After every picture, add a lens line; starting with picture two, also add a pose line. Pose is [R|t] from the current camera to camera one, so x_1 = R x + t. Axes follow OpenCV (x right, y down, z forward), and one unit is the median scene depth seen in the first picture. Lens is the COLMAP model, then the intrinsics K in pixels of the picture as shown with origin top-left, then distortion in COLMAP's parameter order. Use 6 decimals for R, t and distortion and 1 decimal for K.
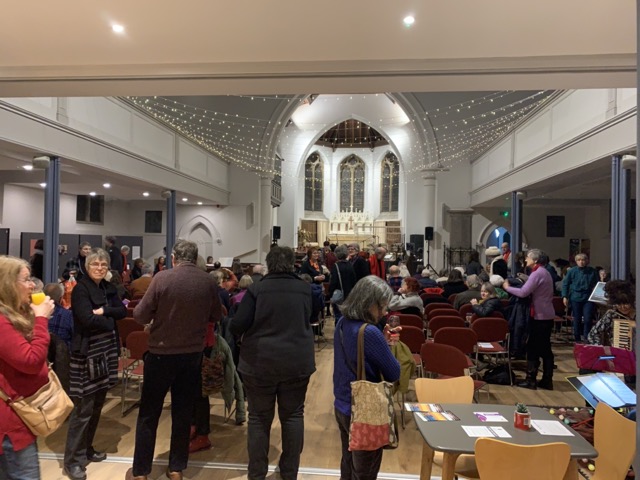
lens RADIAL K [[486.2, 0, 320.0], [0, 486.2, 240.0], [0, 0, 1]] dist [0.004233, 0.000034]
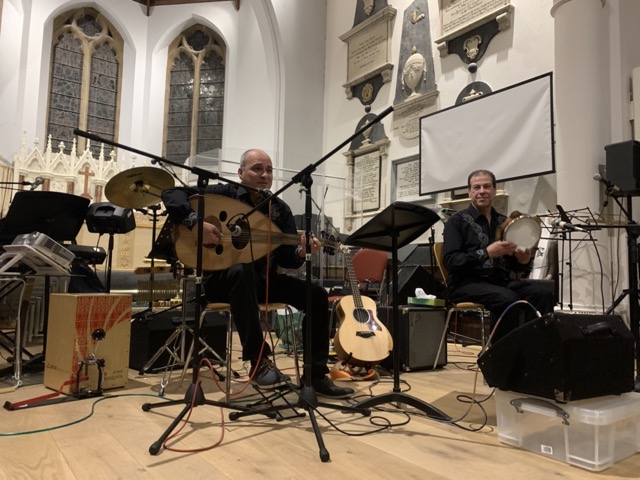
lens RADIAL K [[486.2, 0, 320.0], [0, 486.2, 240.0], [0, 0, 1]] dist [0.004233, 0.000034]
pose [[0.750944, 0.058085, 0.657806, -0.043564], [-0.018327, 0.997574, -0.067165, 0.031579], [-0.660111, 0.038381, 0.750187, 0.685501]]
